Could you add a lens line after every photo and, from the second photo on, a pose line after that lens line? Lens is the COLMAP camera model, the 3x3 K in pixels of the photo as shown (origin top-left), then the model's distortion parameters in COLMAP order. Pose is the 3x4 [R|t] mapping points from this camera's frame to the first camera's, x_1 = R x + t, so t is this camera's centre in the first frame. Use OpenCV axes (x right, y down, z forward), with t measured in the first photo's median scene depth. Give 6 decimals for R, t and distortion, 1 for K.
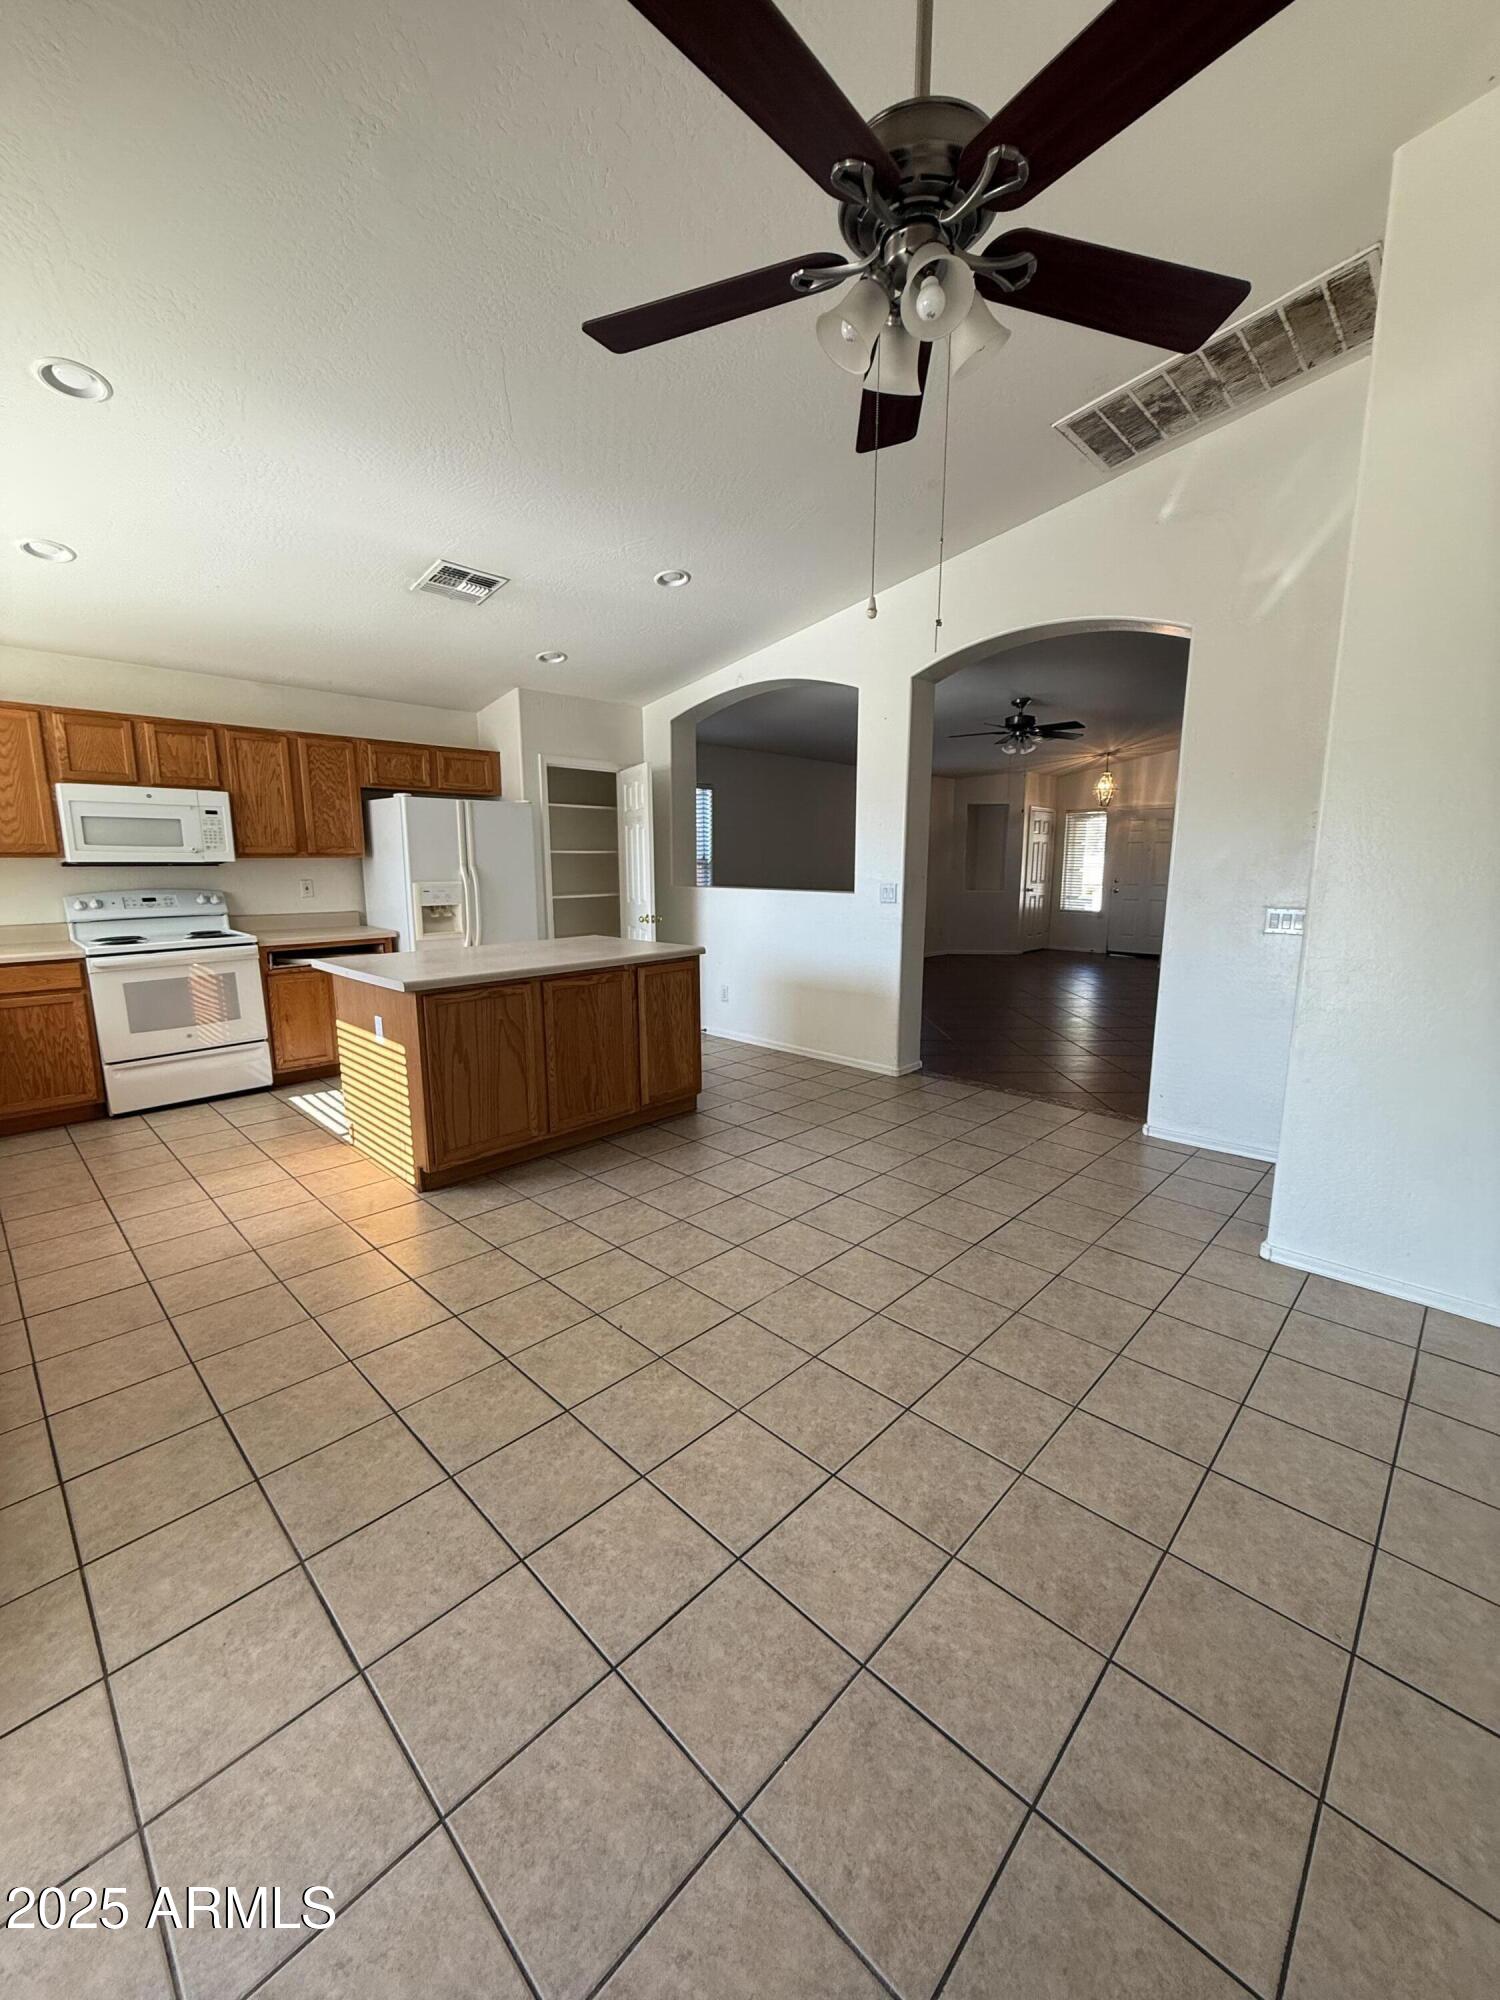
lens RADIAL K [[794.9, 0, 751.5], [0, 794.9, 998.8], [0, 0, 1]] dist [-0.000433, 0.000174]
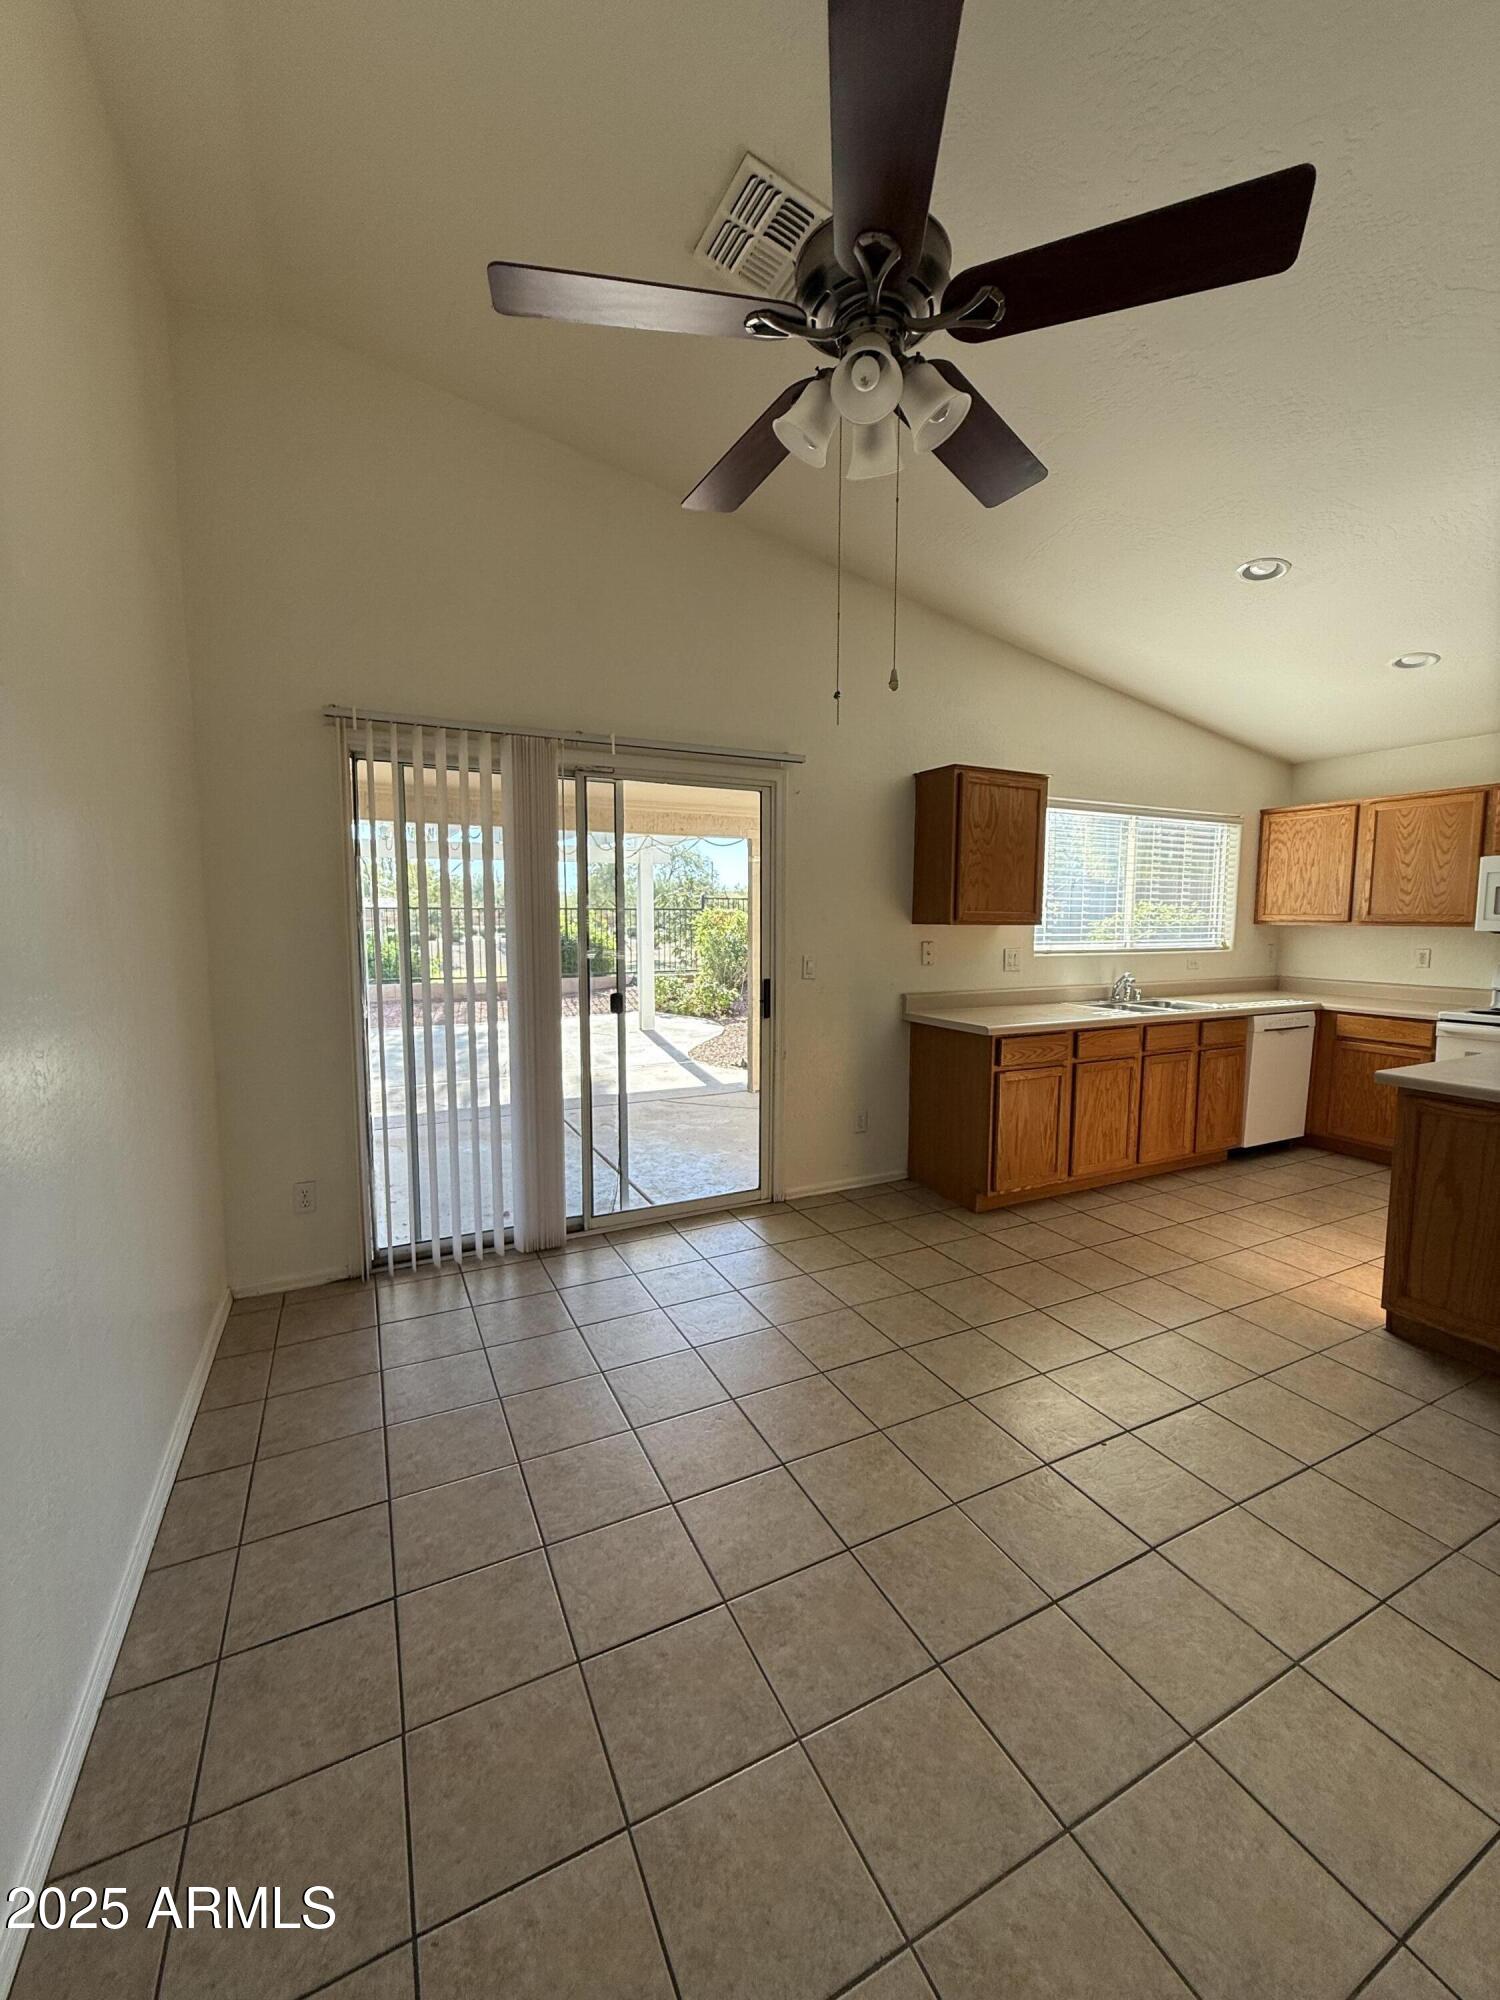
lens RADIAL K [[794.9, 0, 751.5], [0, 794.9, 998.8], [0, 0, 1]] dist [-0.000433, 0.000174]
pose [[-0.340581, 0.091750, -0.935728, 0.424144], [-0.168475, 0.973164, 0.156741, -0.084682], [0.924998, 0.211030, -0.315984, 0.445928]]
